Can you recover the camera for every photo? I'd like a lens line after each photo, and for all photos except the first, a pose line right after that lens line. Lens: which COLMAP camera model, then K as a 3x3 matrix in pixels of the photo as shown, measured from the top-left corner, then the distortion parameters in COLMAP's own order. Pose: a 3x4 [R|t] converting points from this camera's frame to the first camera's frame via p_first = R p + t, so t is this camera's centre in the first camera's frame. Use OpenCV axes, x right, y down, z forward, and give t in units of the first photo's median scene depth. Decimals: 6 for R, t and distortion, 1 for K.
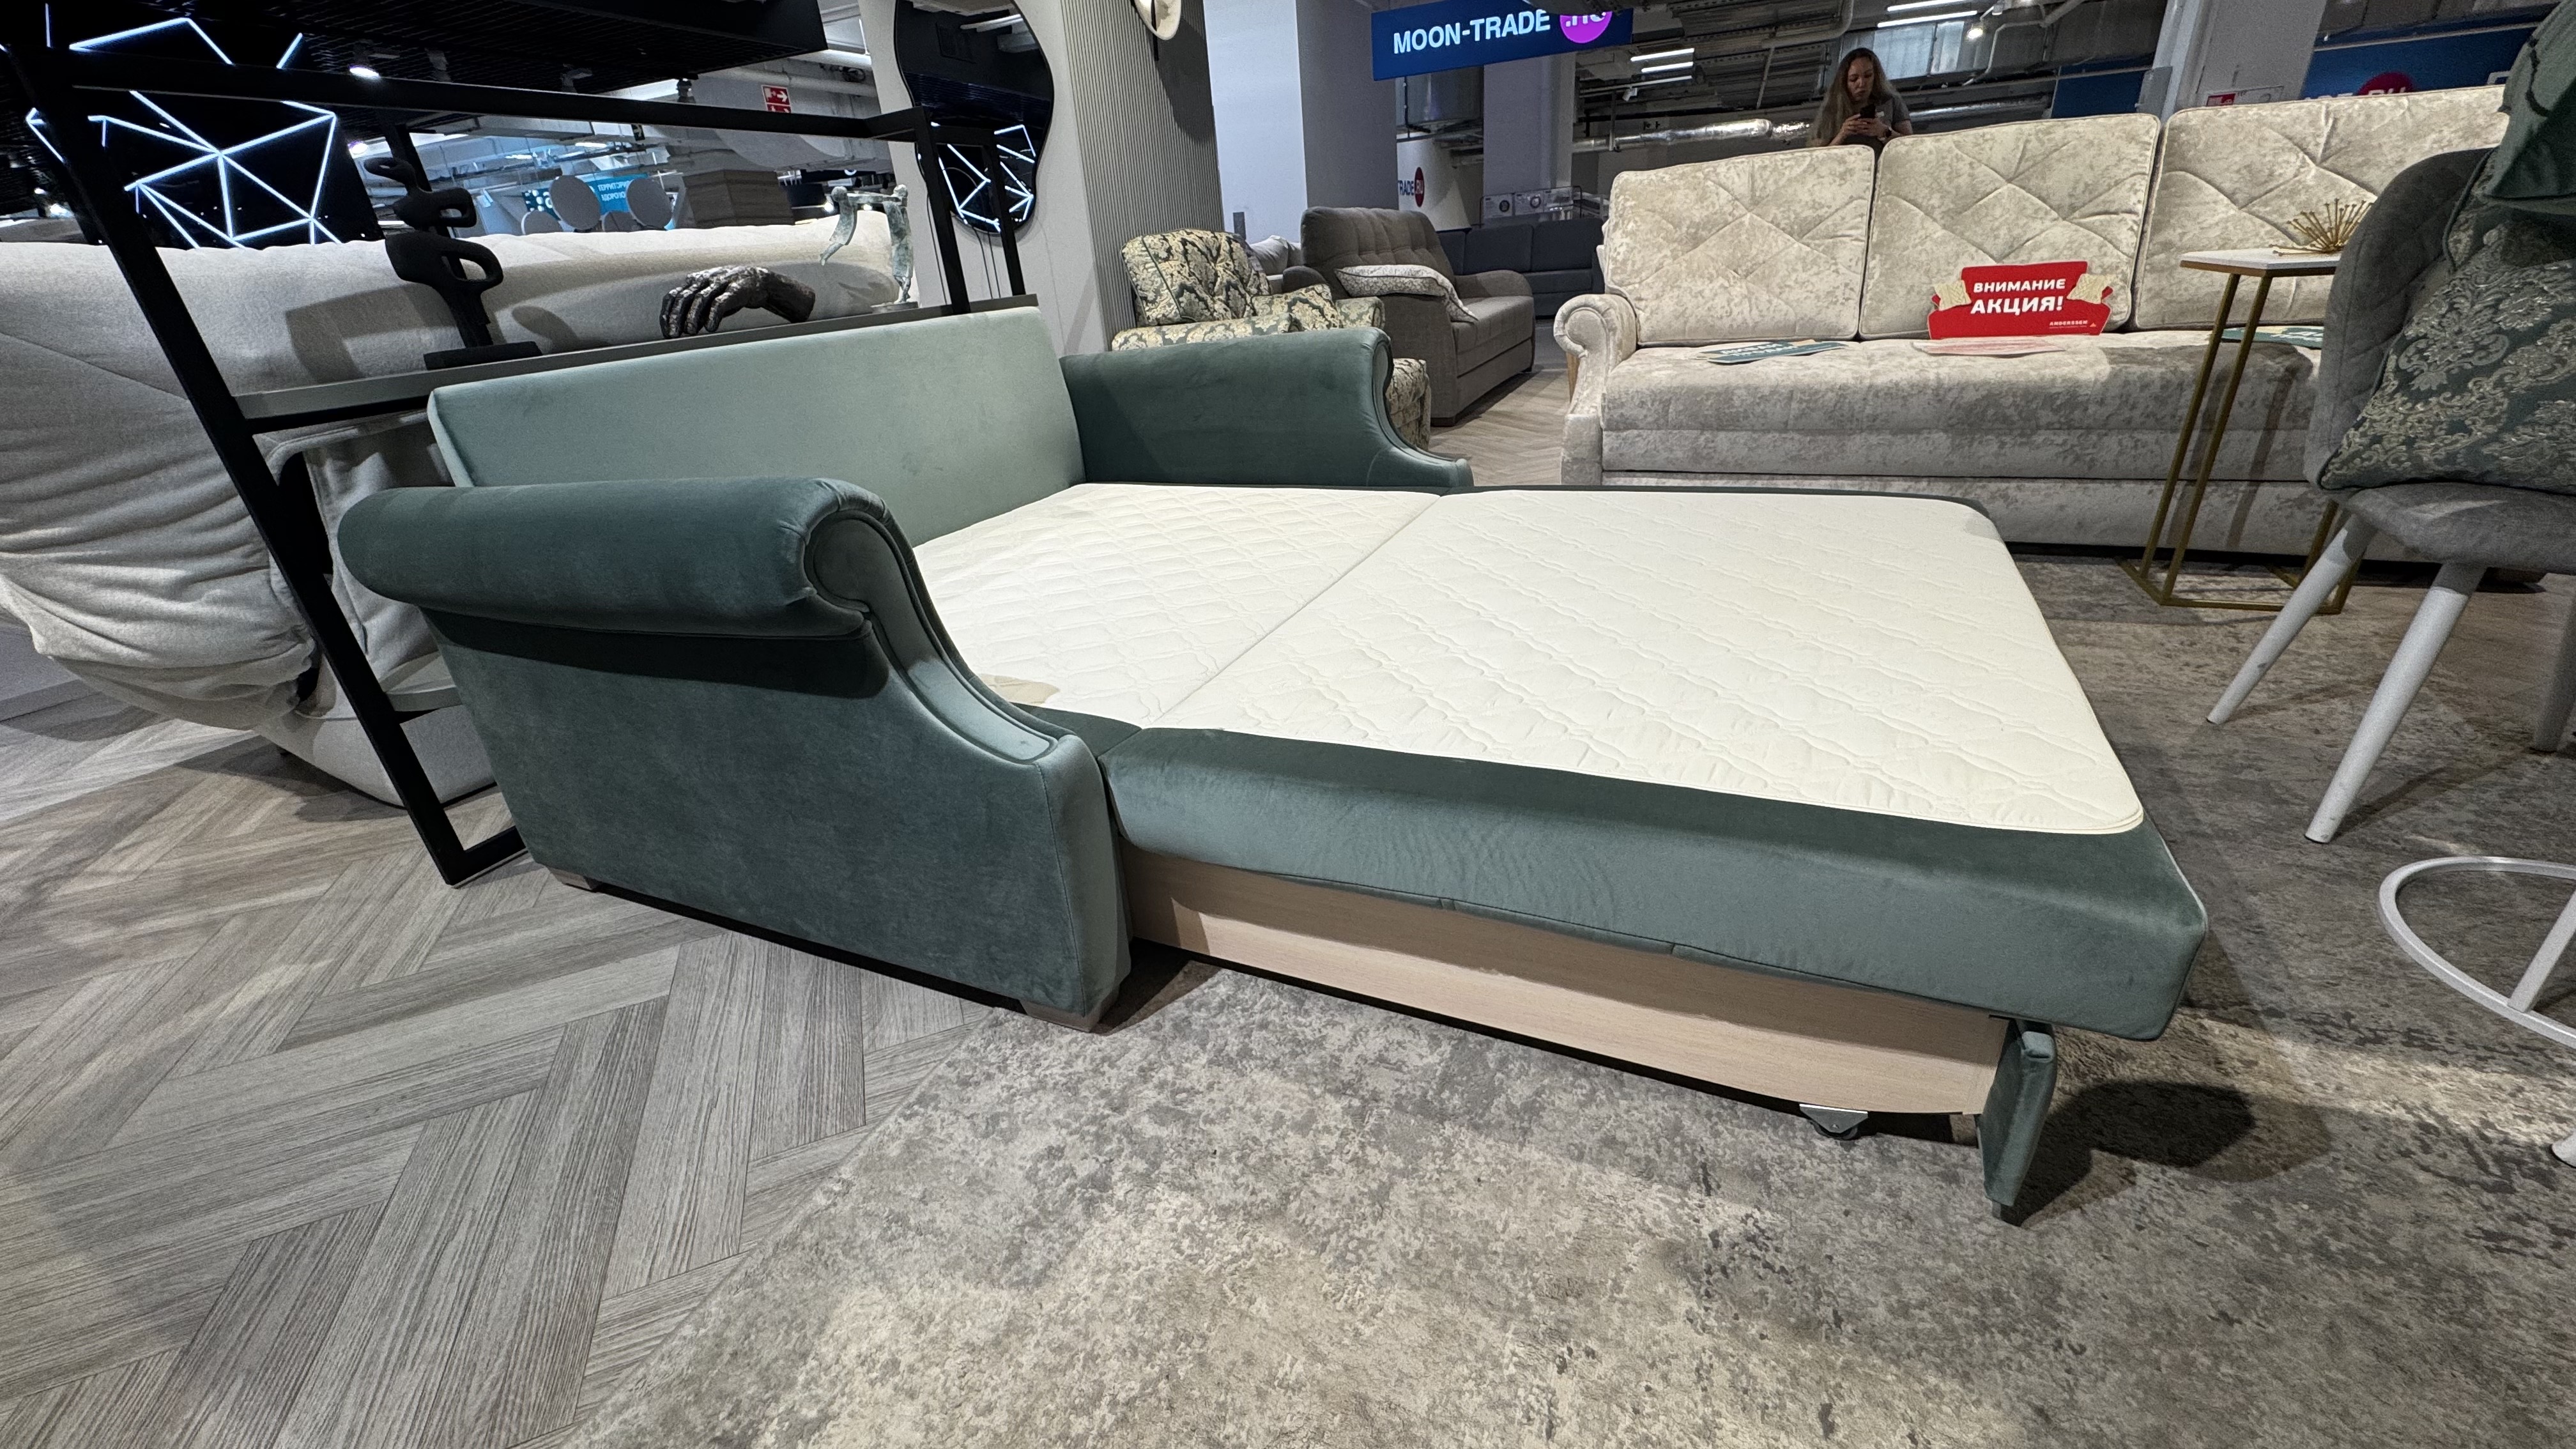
lens RADIAL K [[1019.7, 0, 1283.3], [0, 1019.7, 728.4], [0, 0, 1]] dist [-0.003881, 0.000638]
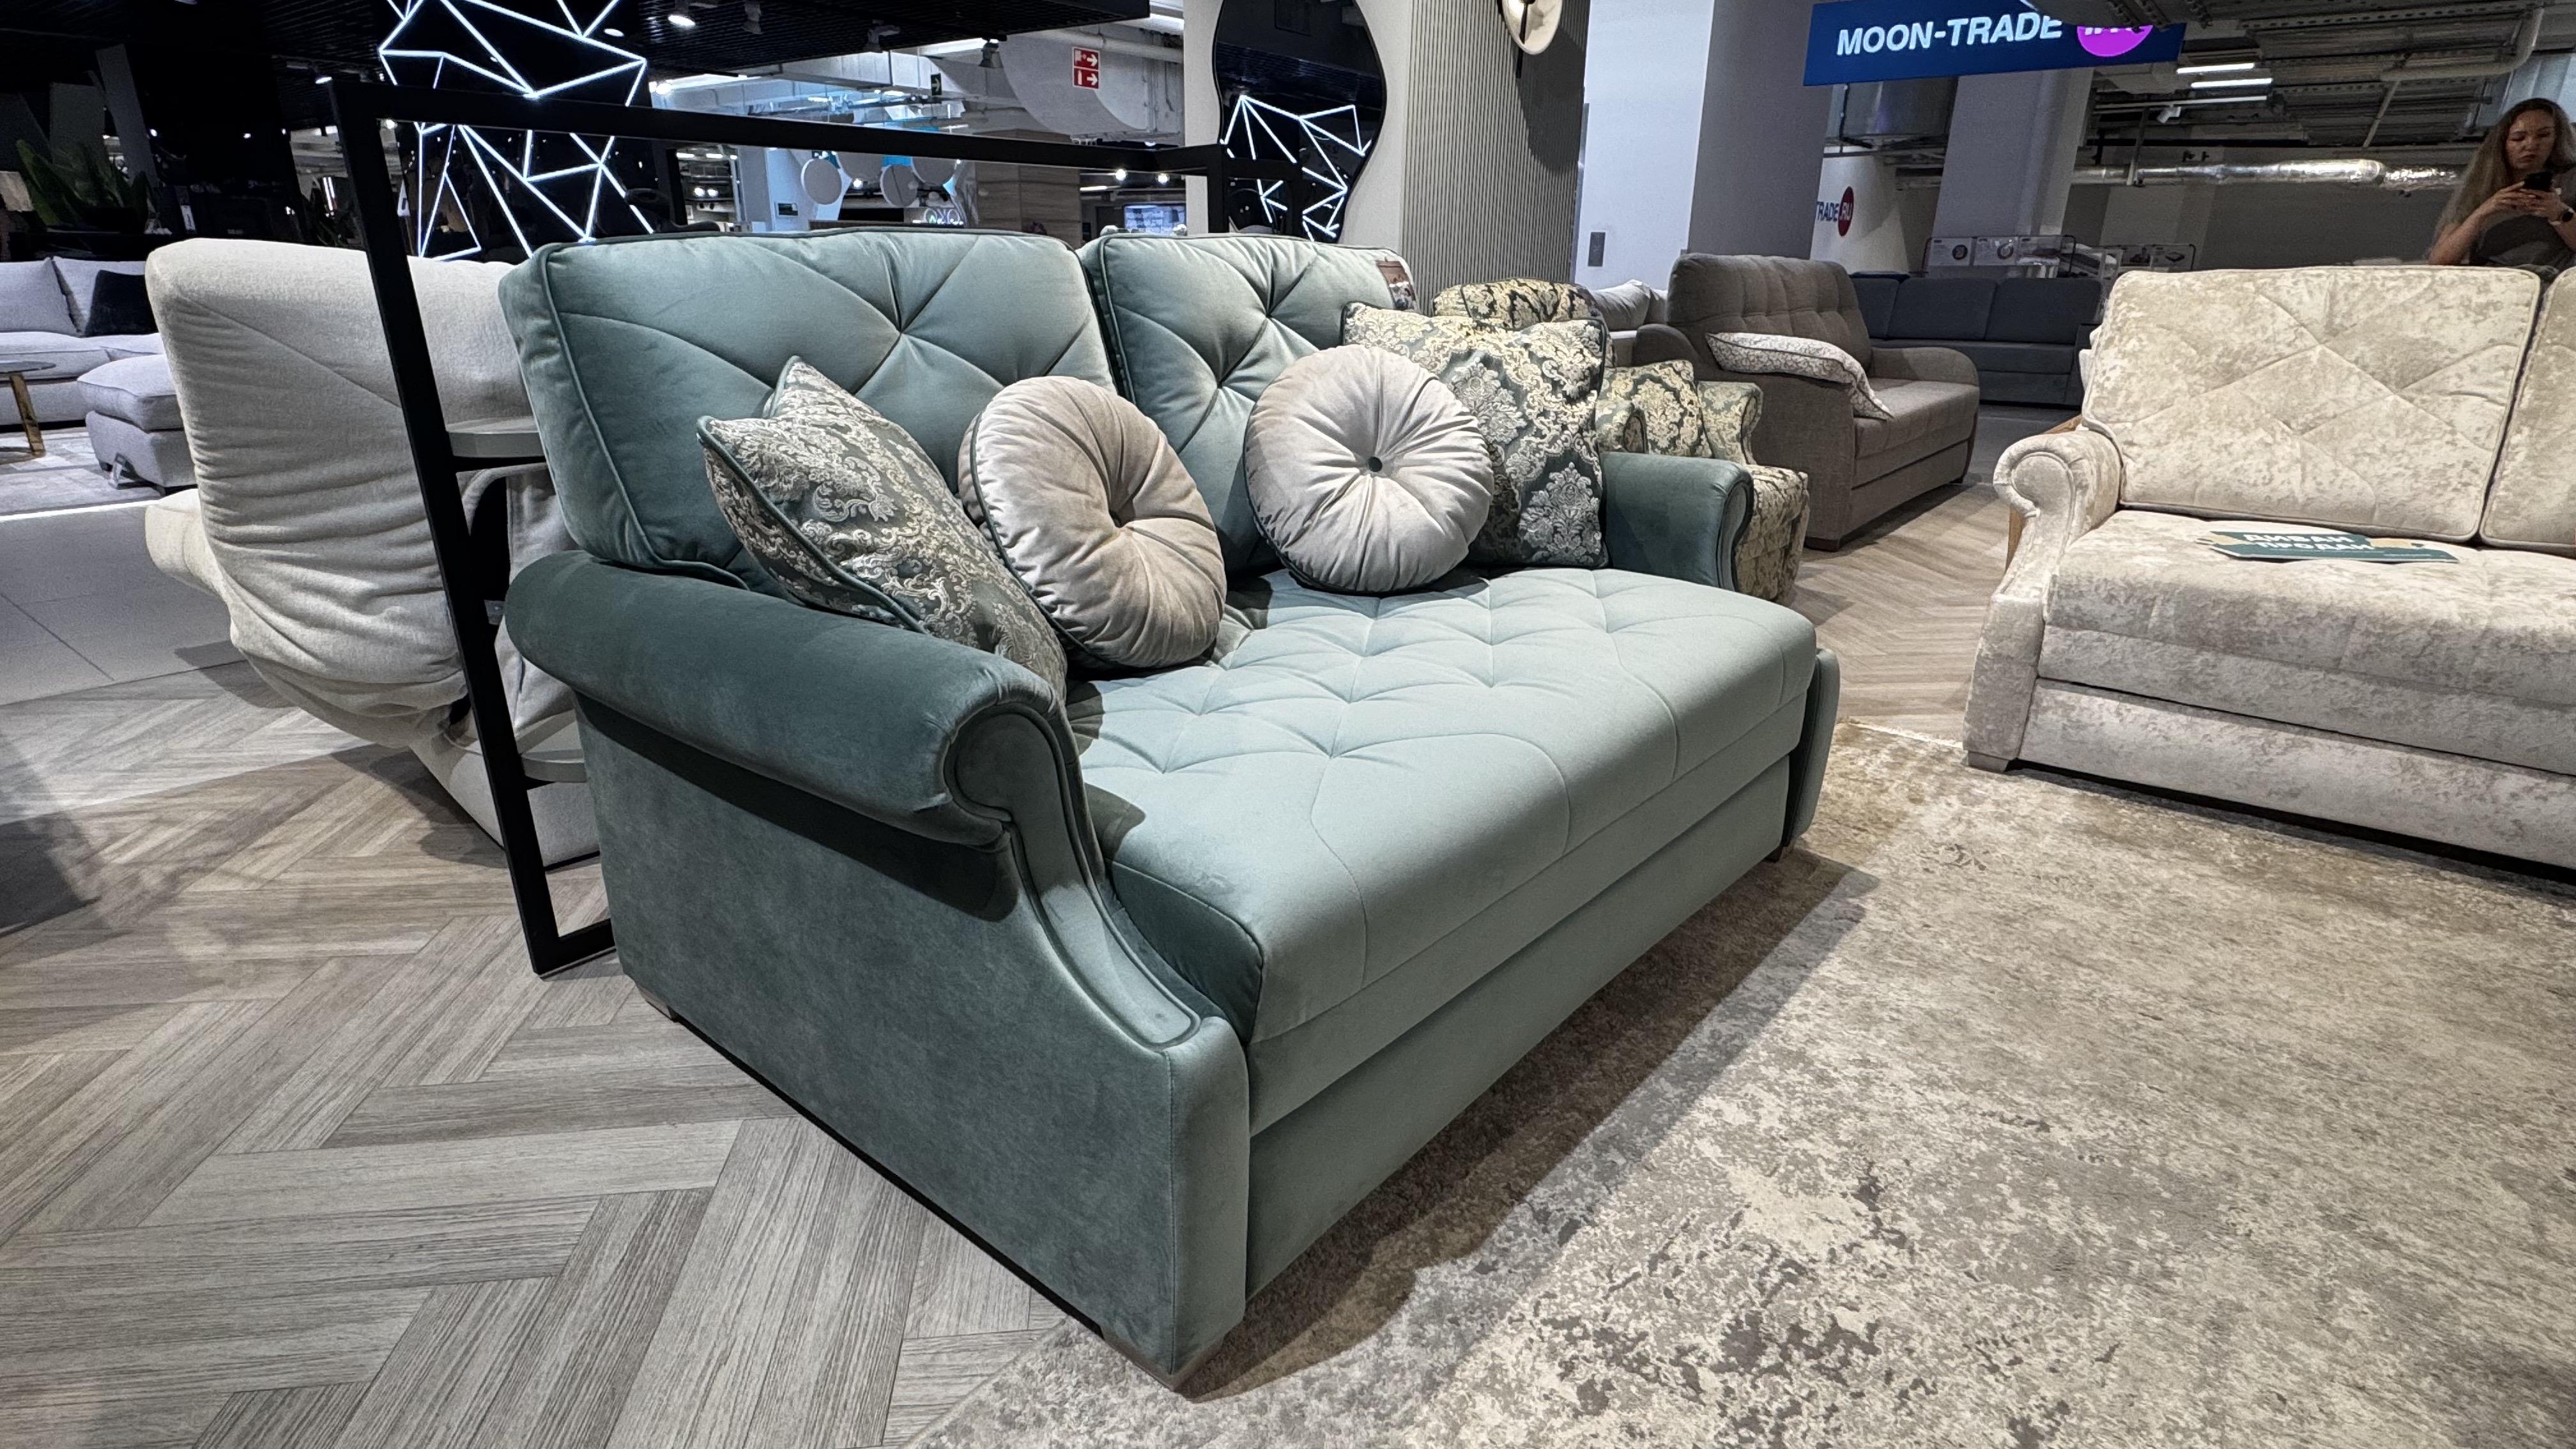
lens RADIAL K [[1296.5, 0, 1276.3], [0, 1296.5, 729.1], [0, 0, 1]] dist [-0.002479, 0.000283]
pose [[0.960989, 0.169014, -0.218940, 0.009622], [-0.186090, 0.980716, -0.059725, -0.113624], [0.204624, 0.098138, 0.973909, 0.015743]]
